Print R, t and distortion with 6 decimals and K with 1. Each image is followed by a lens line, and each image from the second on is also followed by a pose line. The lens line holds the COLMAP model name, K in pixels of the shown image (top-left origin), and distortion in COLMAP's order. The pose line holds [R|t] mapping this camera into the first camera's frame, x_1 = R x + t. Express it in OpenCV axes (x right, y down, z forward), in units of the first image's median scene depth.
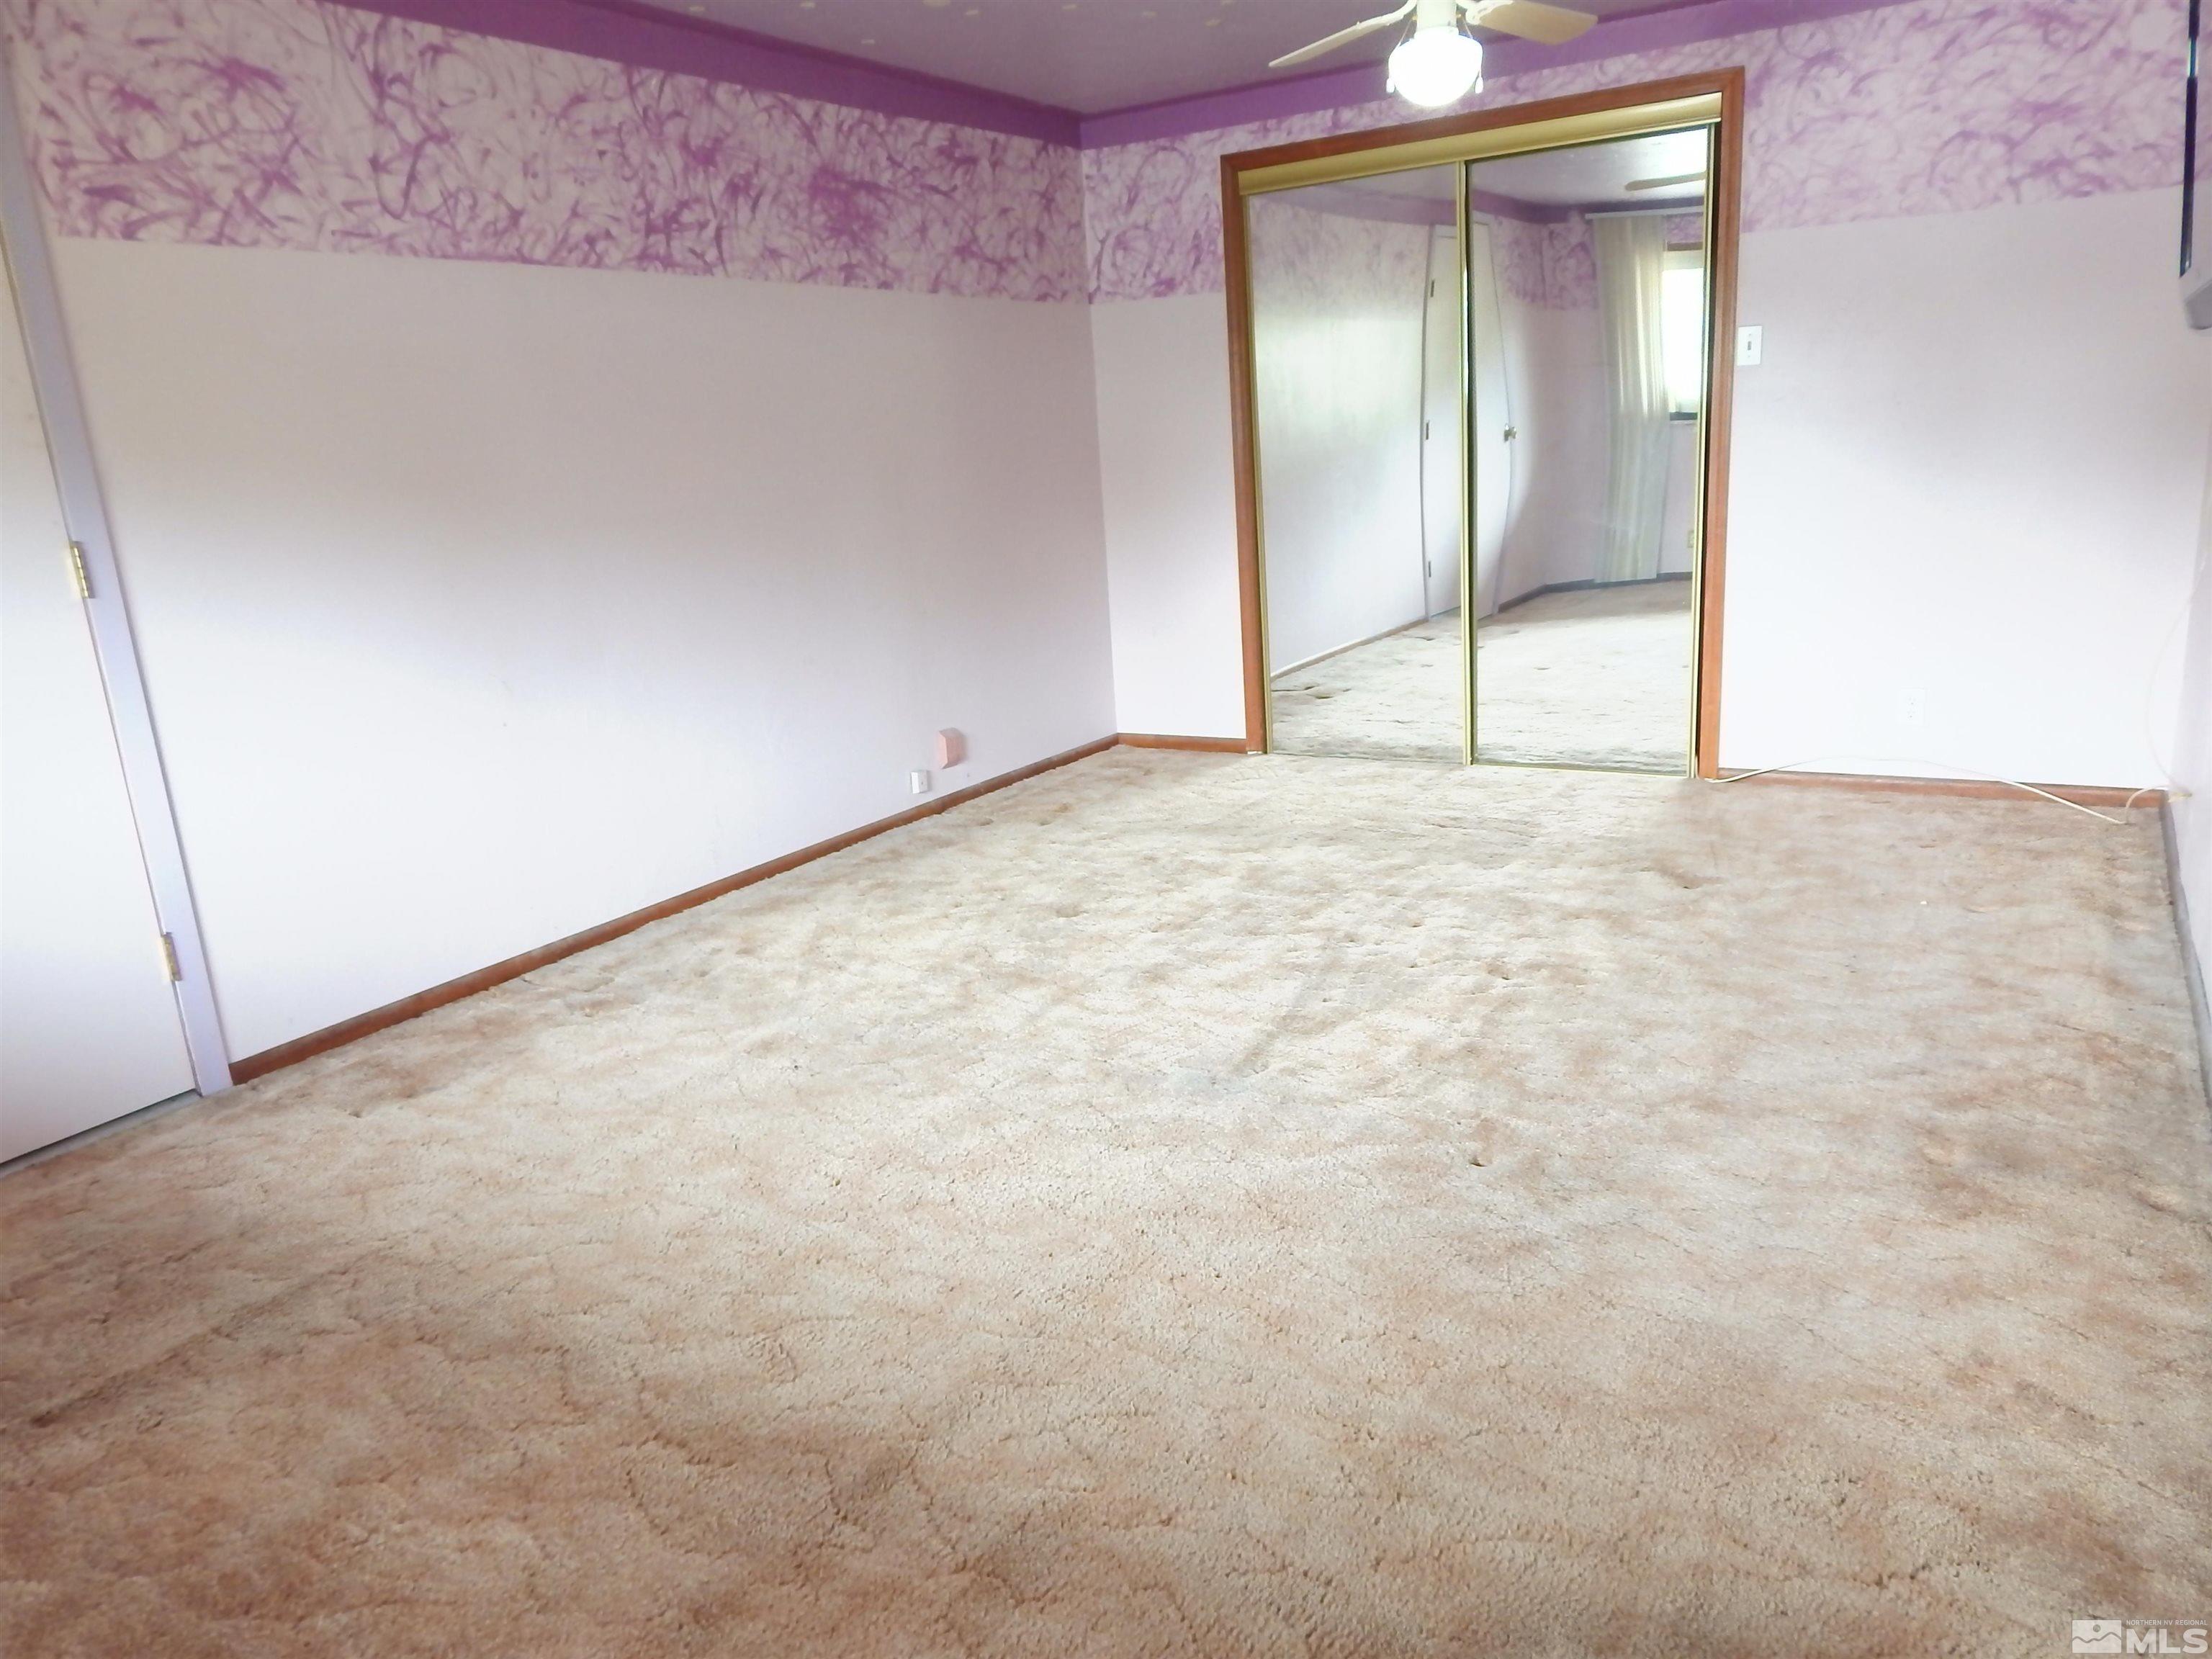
lens RADIAL K [[1551.6, 0, 1118.1], [0, 1551.6, 828.9], [0, 0, 1]] dist [0.024377, -0.016881]
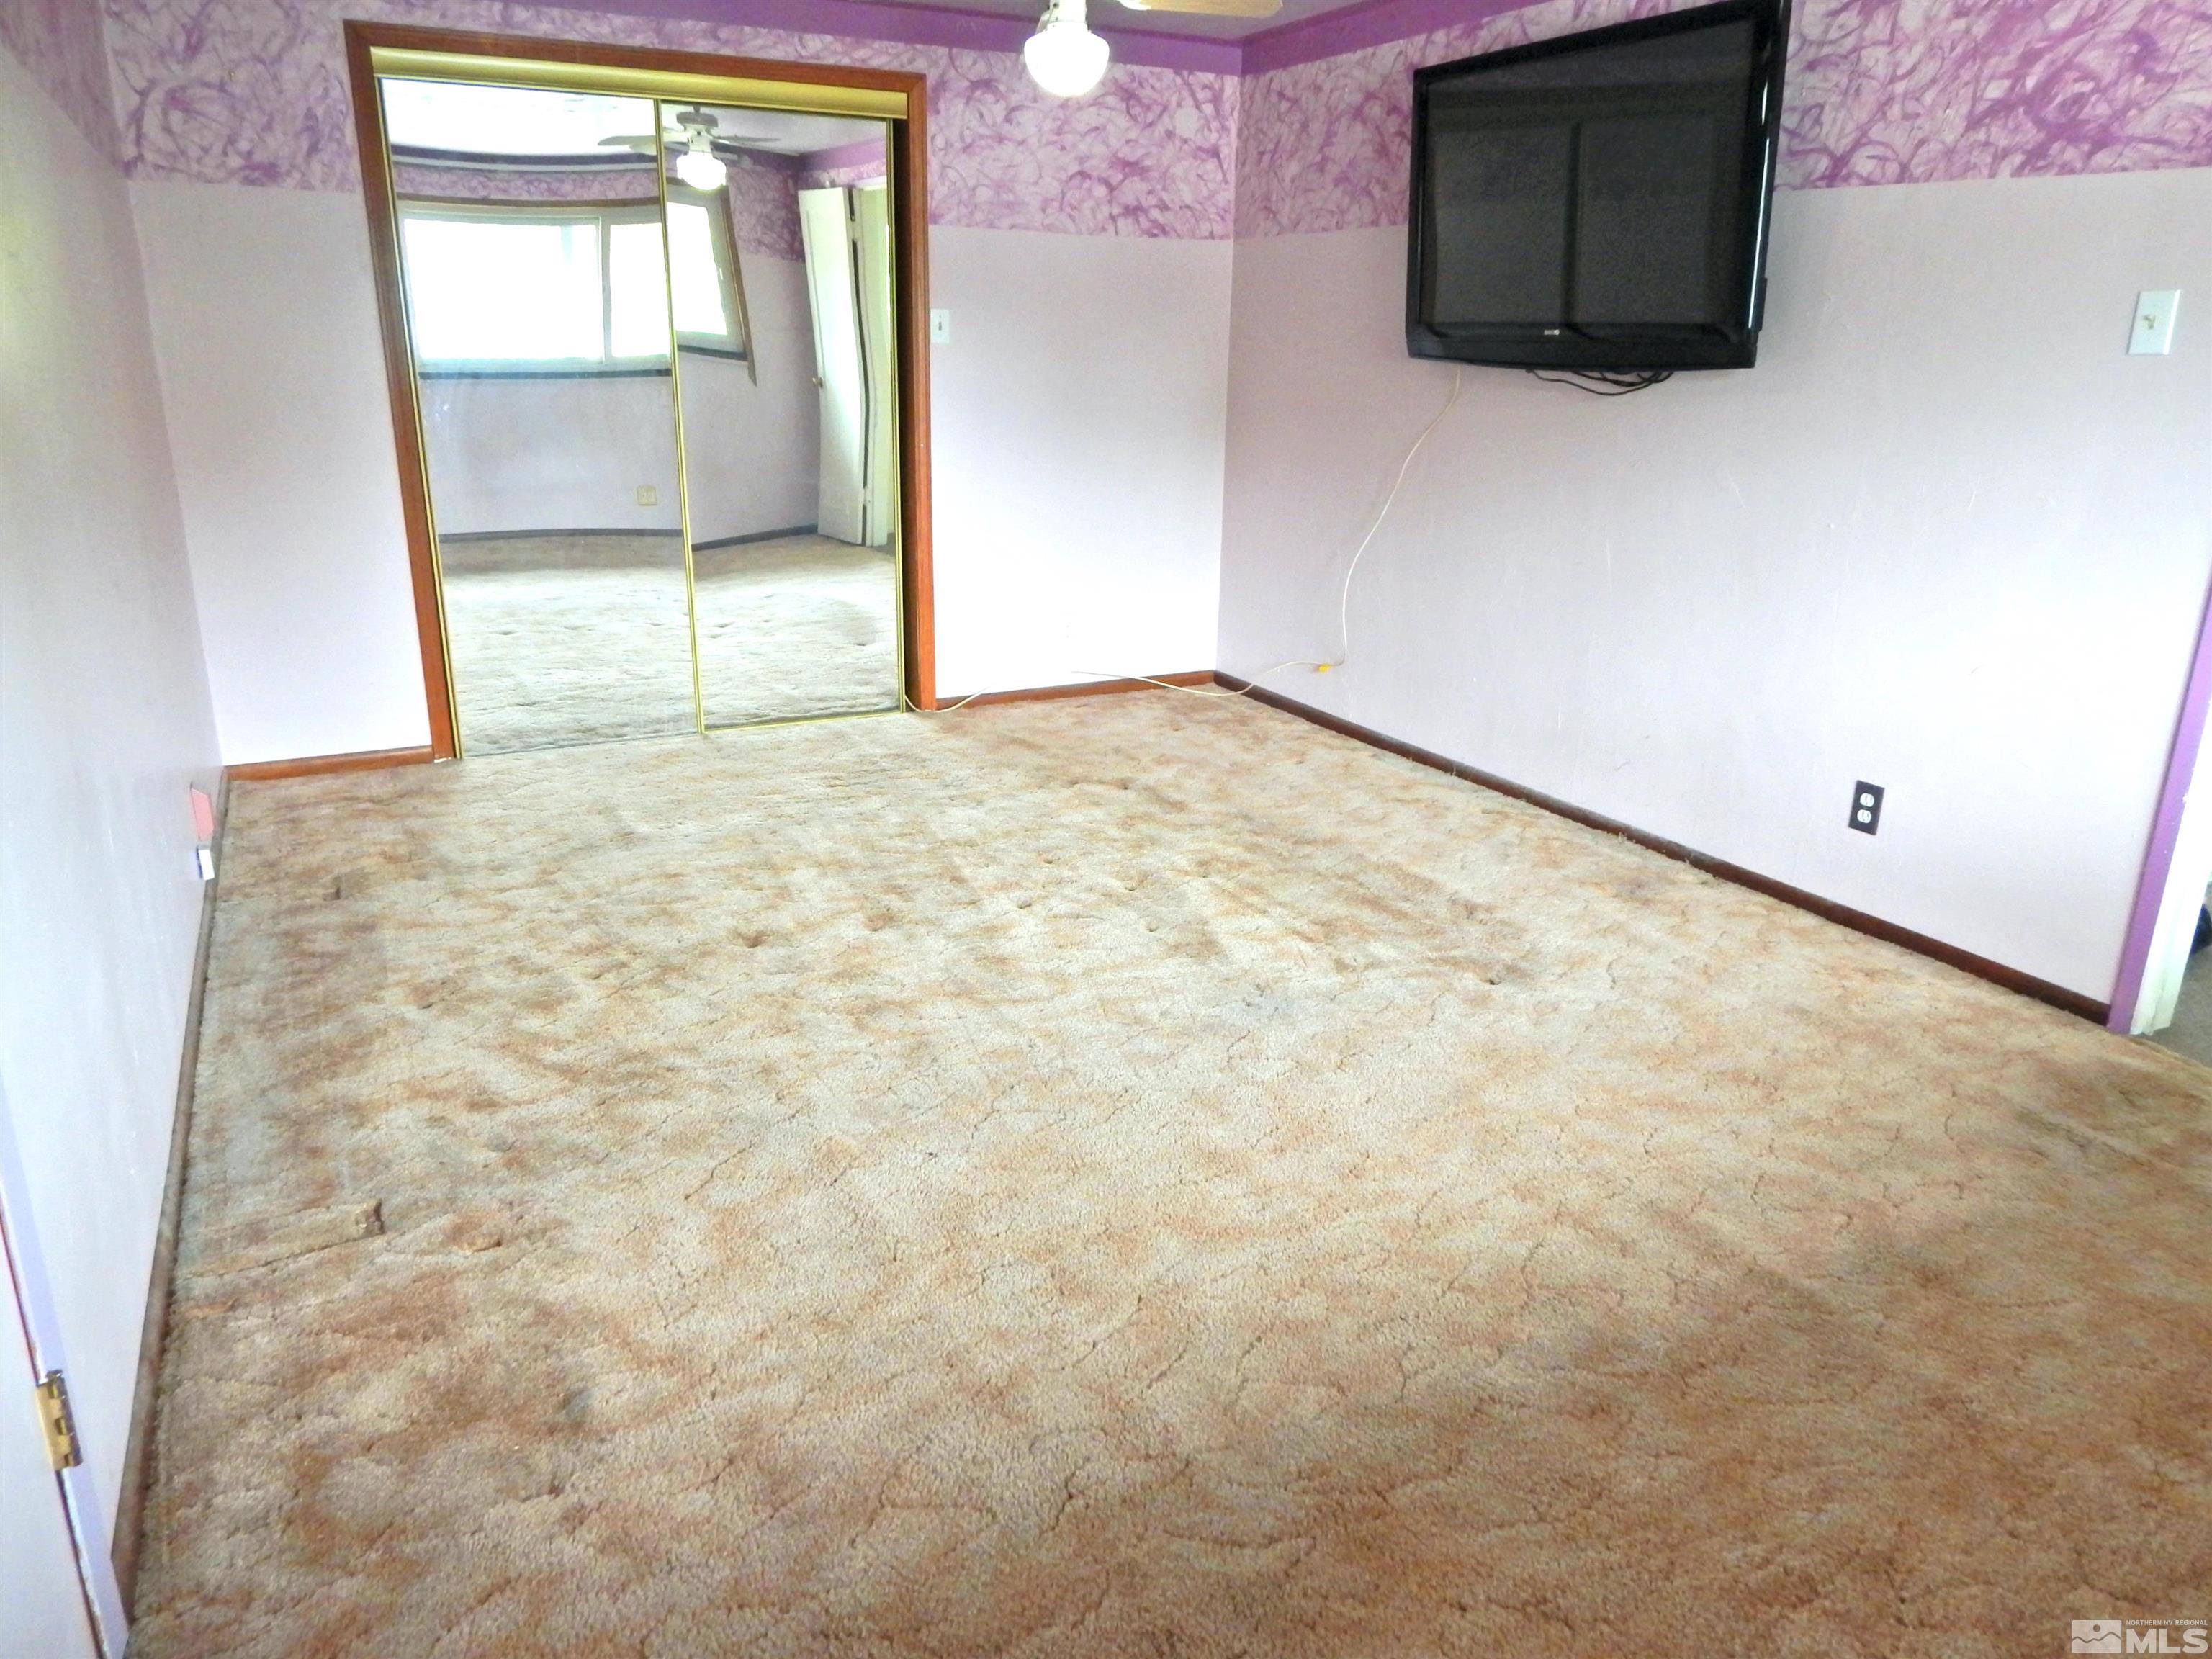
lens RADIAL K [[1551.6, 0, 1121.5], [0, 1551.6, 827.2], [0, 0, 1]] dist [0.024377, -0.016881]
pose [[0.514805, -0.192392, 0.835441, -0.591019], [0.167424, 0.978292, 0.122121, -0.073652], [-0.840800, 0.077005, 0.535840, 0.333213]]
